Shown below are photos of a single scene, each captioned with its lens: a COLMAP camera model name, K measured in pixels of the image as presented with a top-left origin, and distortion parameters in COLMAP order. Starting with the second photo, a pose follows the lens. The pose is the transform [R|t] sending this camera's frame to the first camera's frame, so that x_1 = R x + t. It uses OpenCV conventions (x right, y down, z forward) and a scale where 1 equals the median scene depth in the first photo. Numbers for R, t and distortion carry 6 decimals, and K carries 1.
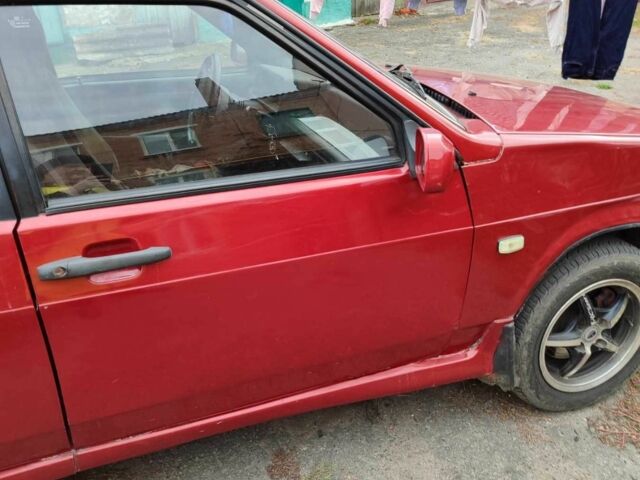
lens RADIAL K [[606.8, 0, 320.0], [0, 606.8, 240.0], [0, 0, 1]] dist [-0.007635, -0.007824]
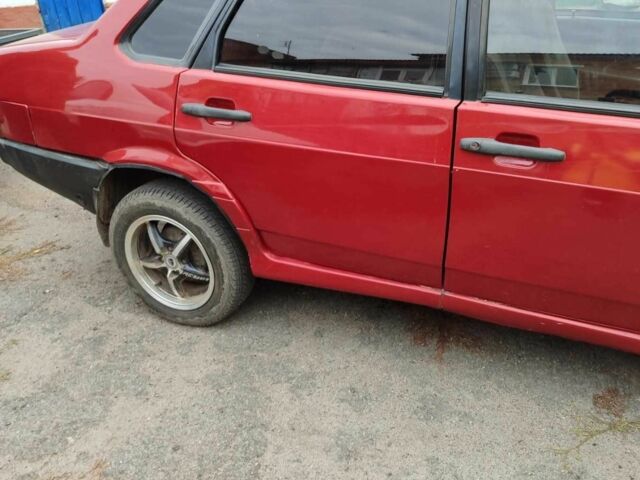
lens RADIAL K [[606.8, 0, 320.0], [0, 606.8, 240.0], [0, 0, 1]] dist [-0.007635, -0.007824]
pose [[0.697160, 0.347550, -0.627038, 0.215154], [-0.290302, 0.936574, 0.196352, 0.078969], [0.655509, 0.045141, 0.753837, -0.179796]]
